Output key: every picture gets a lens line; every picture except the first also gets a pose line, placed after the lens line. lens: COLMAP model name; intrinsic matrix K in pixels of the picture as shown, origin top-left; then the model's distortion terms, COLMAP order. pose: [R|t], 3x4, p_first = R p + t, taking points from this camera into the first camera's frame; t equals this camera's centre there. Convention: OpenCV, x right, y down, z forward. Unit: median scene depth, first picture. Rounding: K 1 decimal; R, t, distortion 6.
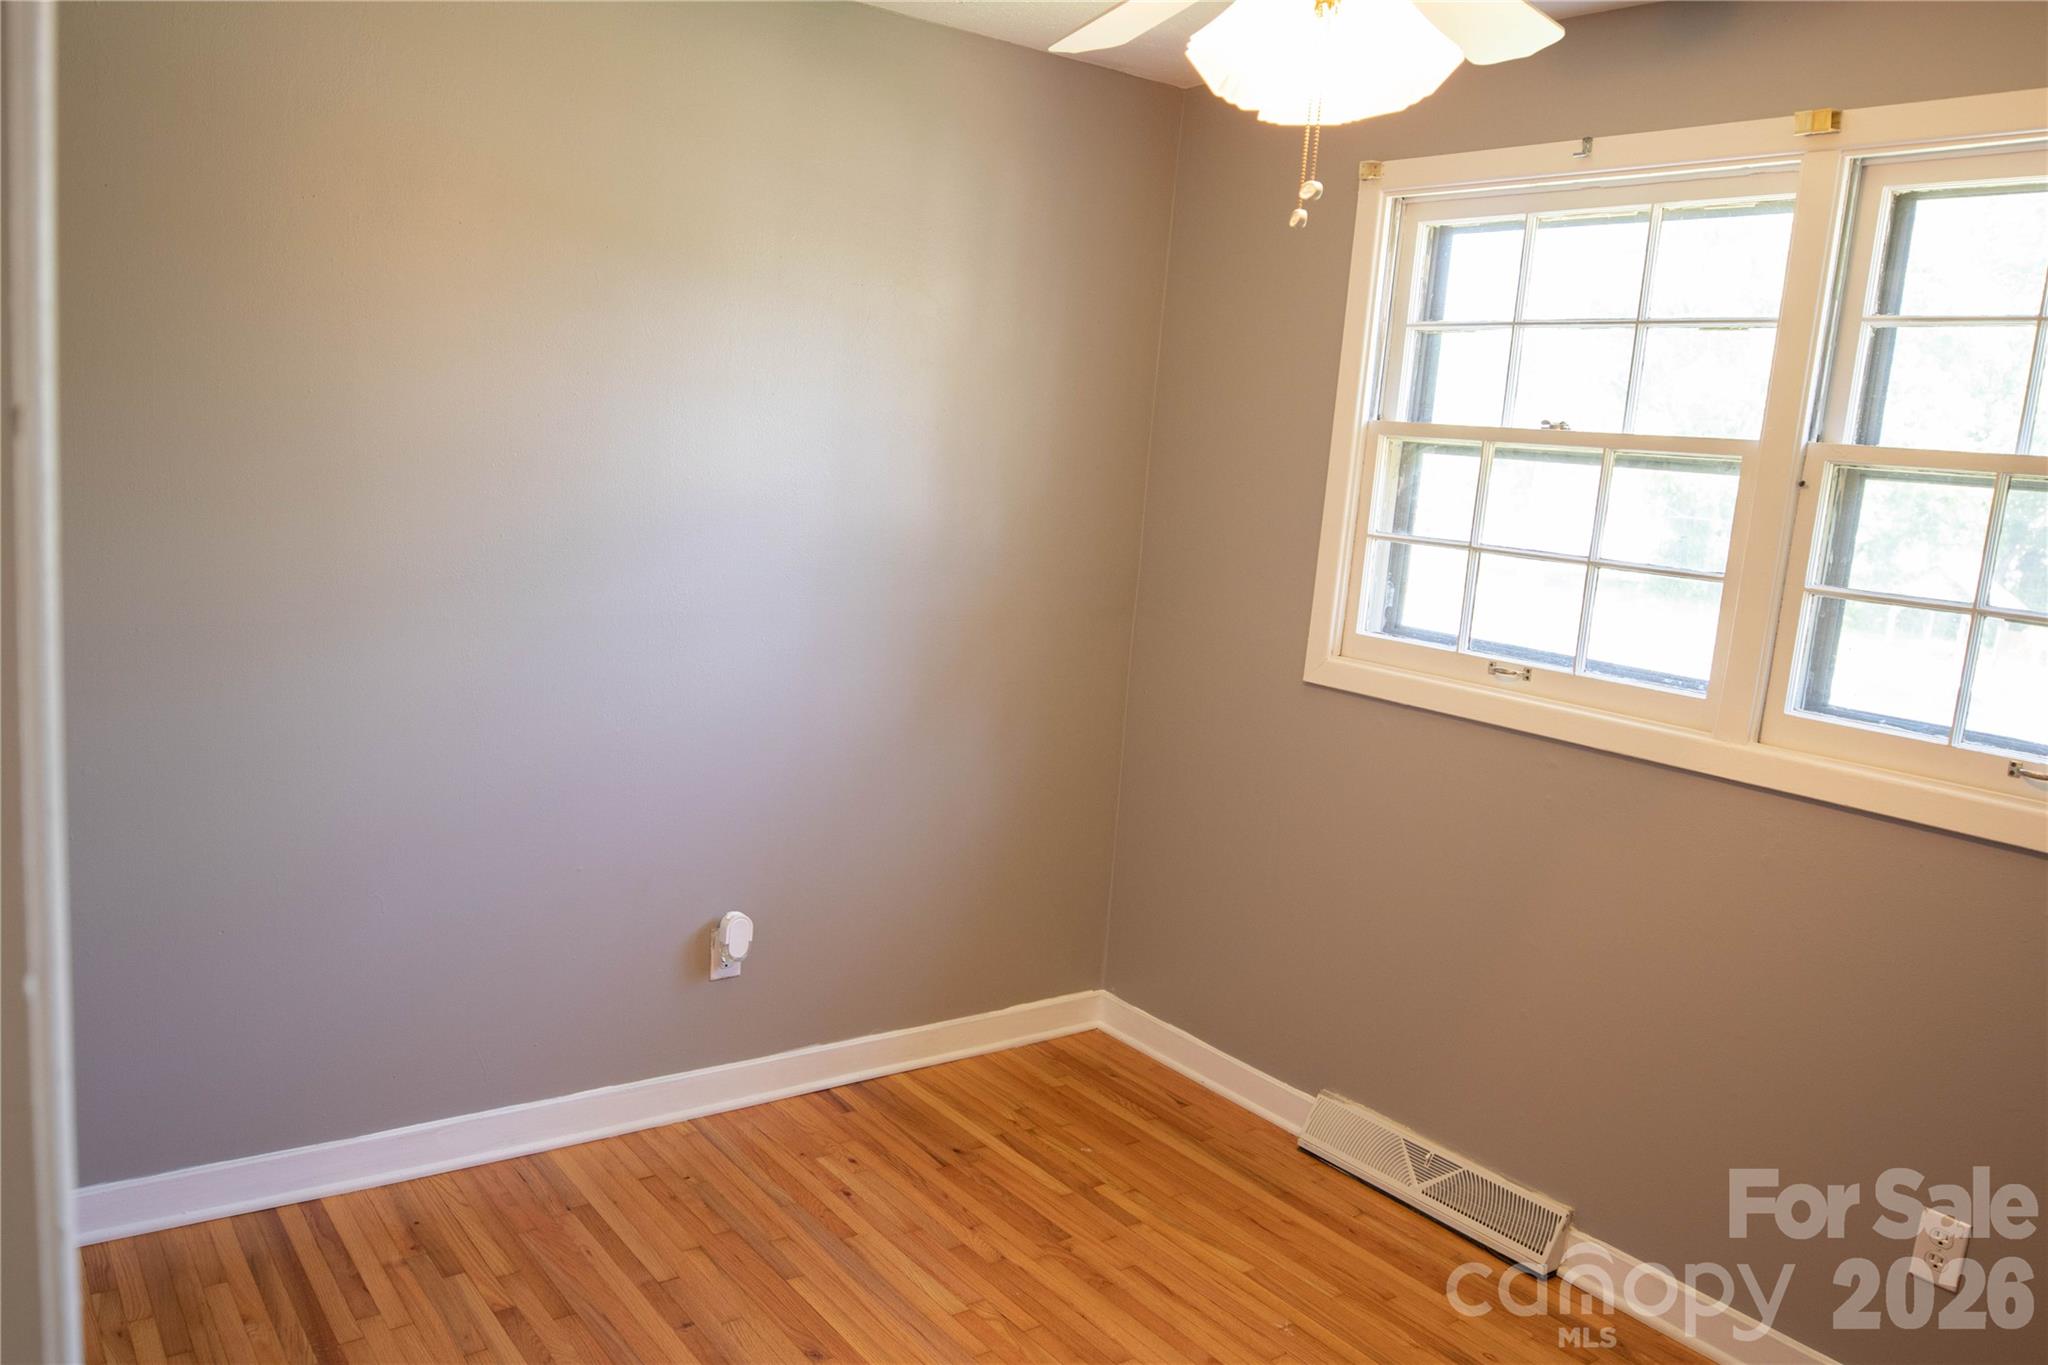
lens RADIAL K [[1531.0, 0, 1013.2], [0, 1531.0, 688.0], [0, 0, 1]] dist [-0.036578, 0.007848]
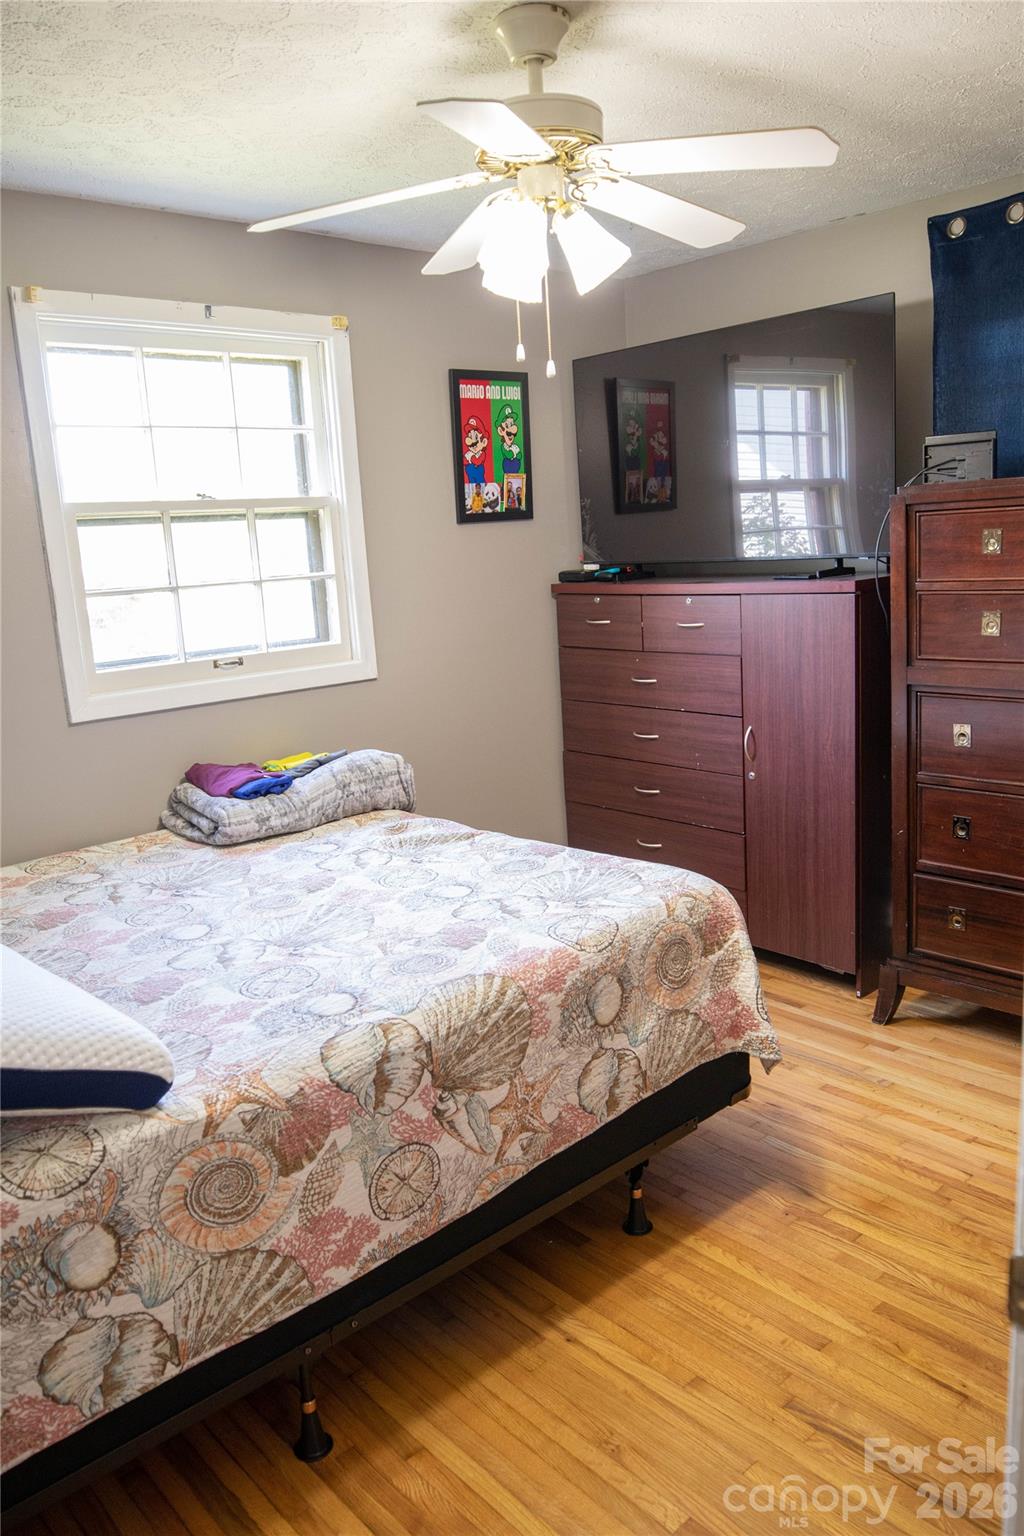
lens RADIAL K [[1148.3, 0, 512.0], [0, 1148.3, 768.0], [0, 0, 1]] dist [-0.036578, 0.007848]
pose [[-0.091990, -0.267537, 0.959146, -0.807657], [0.217244, 0.934635, 0.281535, -0.171699], [-0.971773, 0.234267, -0.027856, 0.791915]]
